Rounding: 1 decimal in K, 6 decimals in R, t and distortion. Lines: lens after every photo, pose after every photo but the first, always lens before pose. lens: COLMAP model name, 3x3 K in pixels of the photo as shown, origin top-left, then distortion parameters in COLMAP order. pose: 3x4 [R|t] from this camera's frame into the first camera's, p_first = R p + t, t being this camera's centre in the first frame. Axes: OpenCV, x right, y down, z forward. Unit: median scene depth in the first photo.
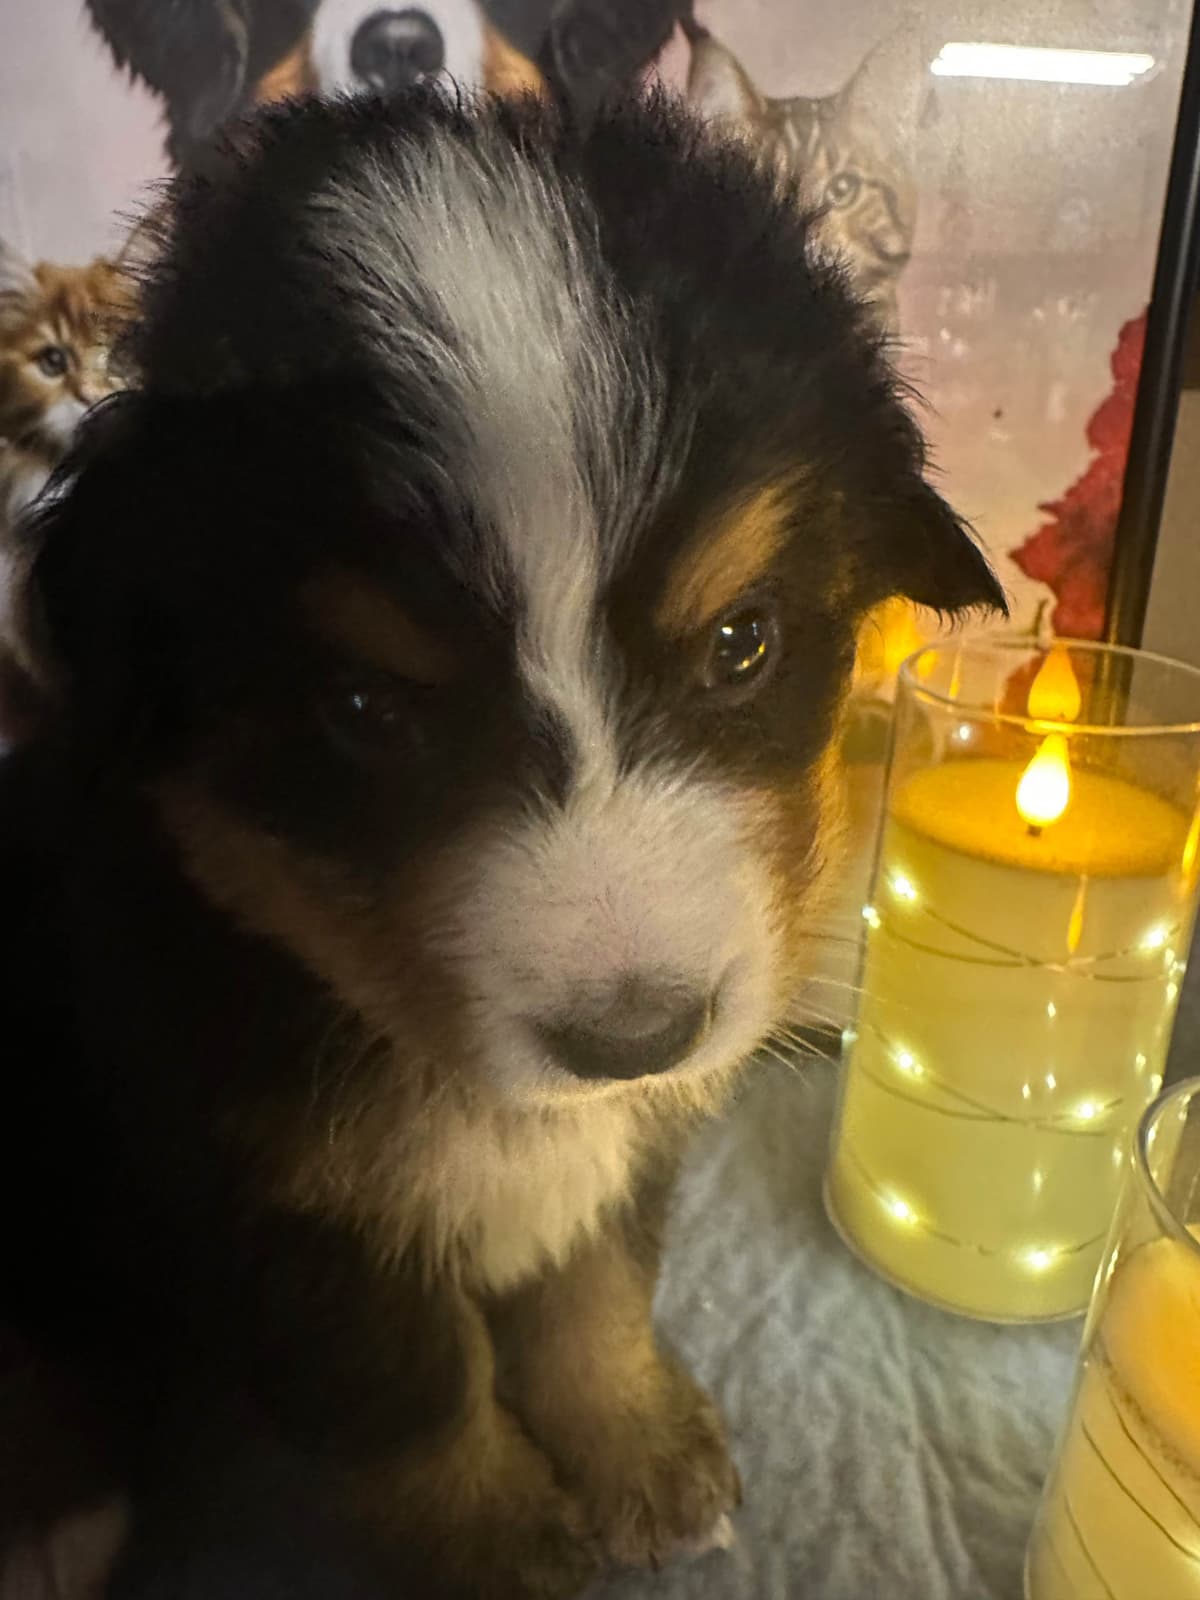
lens RADIAL K [[1142.8, 0, 511.6], [0, 1142.8, 747.3], [0, 0, 1]] dist [-0.016310, 0.004129]
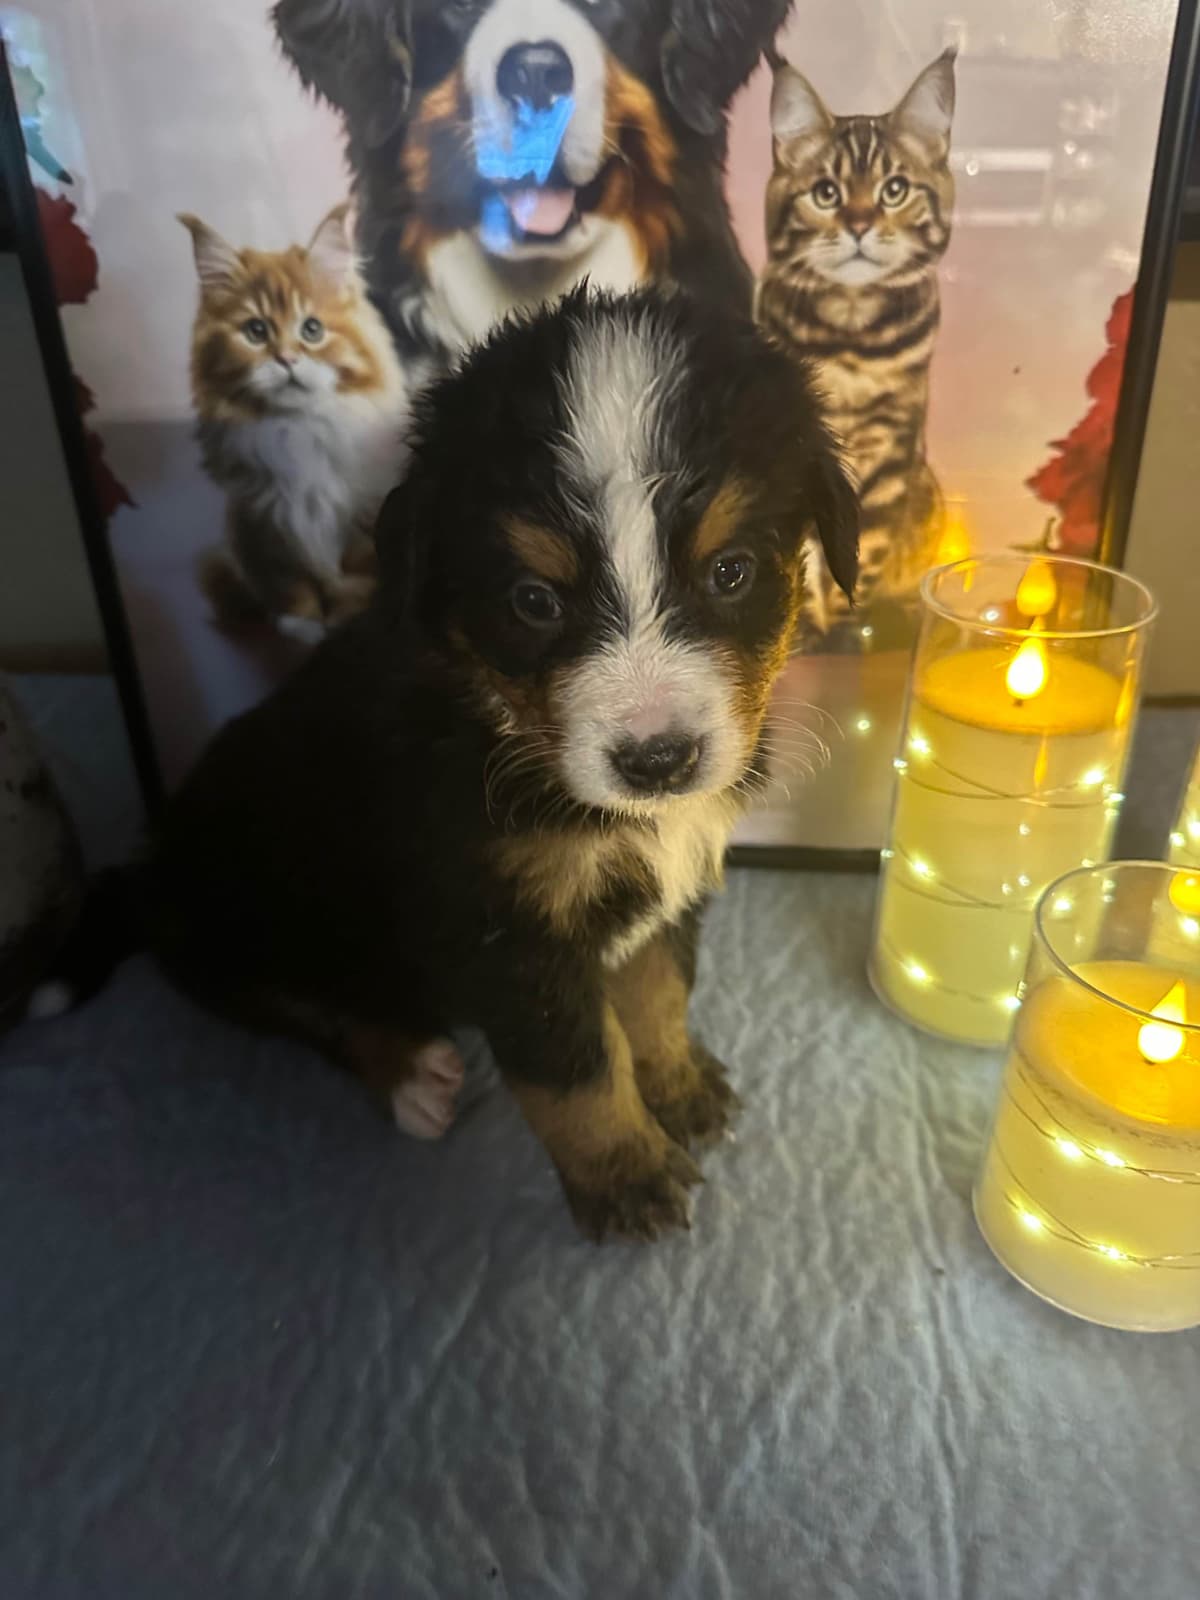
lens RADIAL K [[1176.3, 0, 608.1], [0, 1176.3, 797.1], [0, 0, 1]] dist [-0.036958, -0.006856]
pose [[0.999845, -0.015962, -0.007460, -0.024995], [0.017011, 0.984801, 0.172854, -0.060945], [0.004588, -0.172954, 0.984919, -0.373706]]
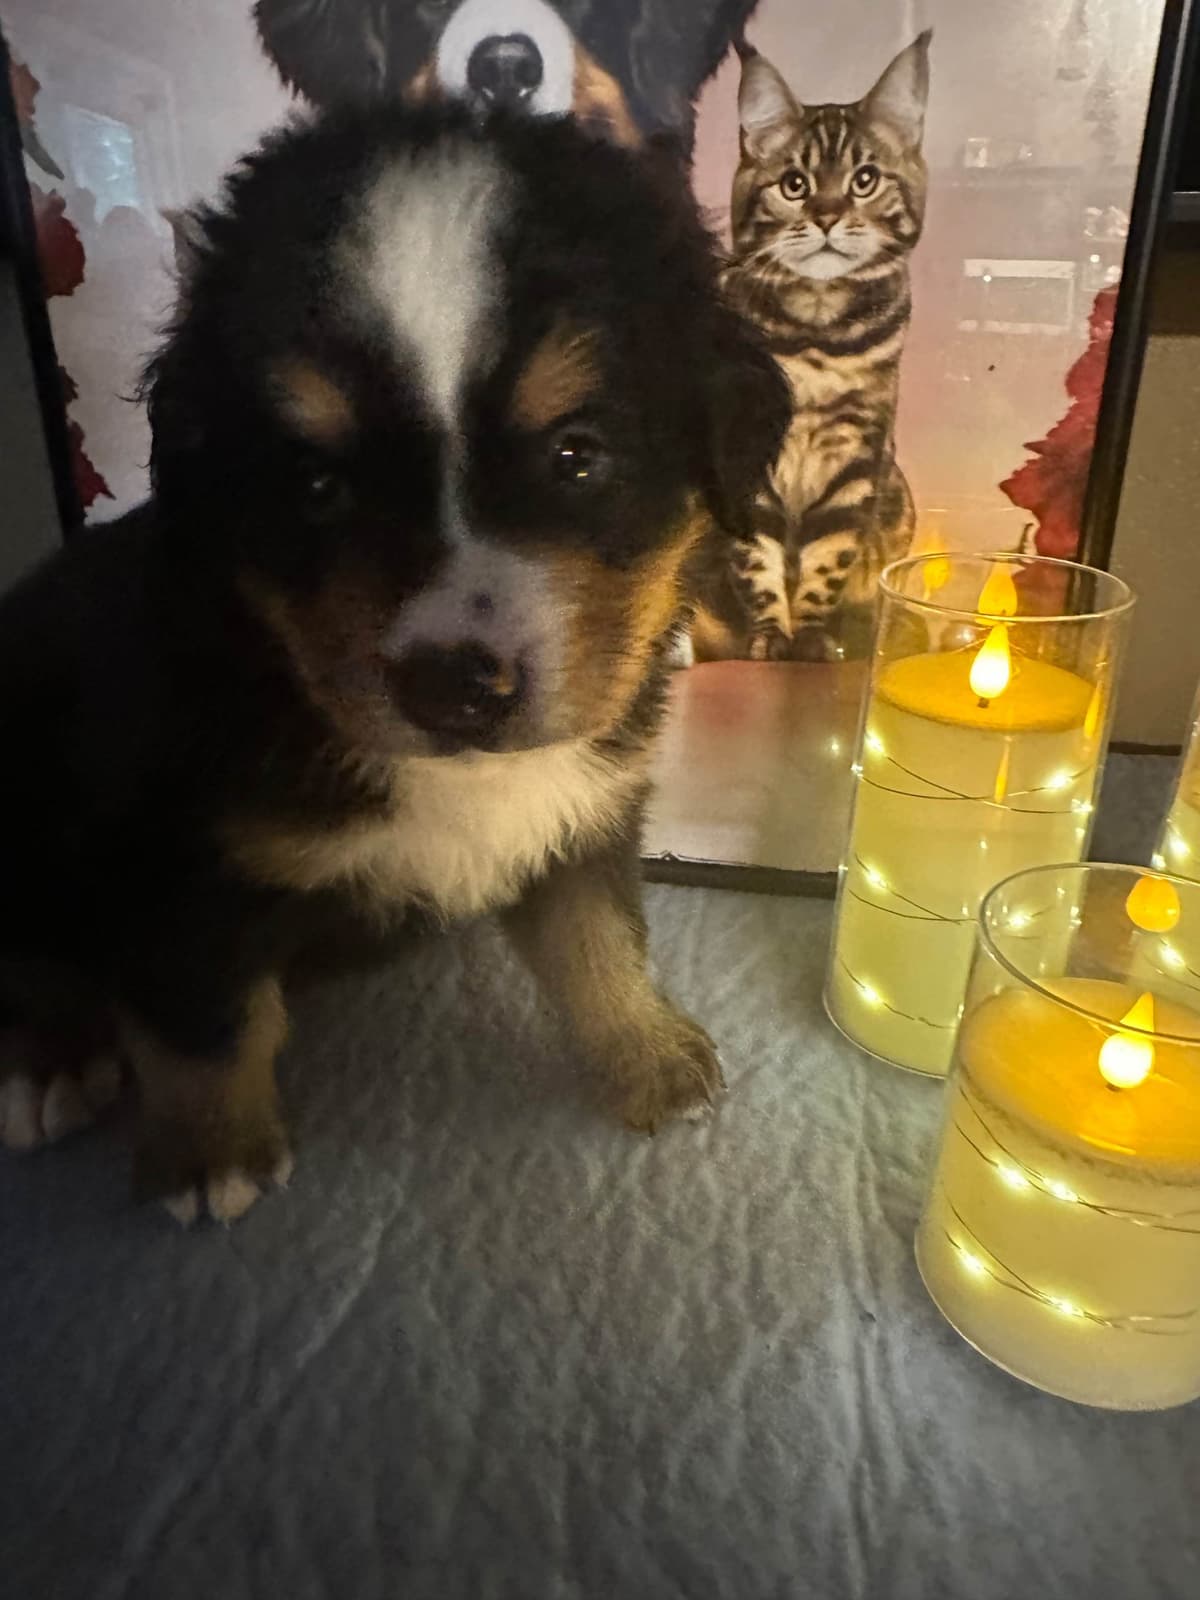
lens RADIAL K [[1141.0, 0, 545.2], [0, 1141.0, 772.0], [0, 0, 1]] dist [-0.017228, 0.012880]
pose [[0.996259, 0.027910, -0.081789, 0.066826], [-0.020906, 0.996138, 0.085273, 0.046191], [0.083853, -0.083244, 0.992995, -0.297227]]
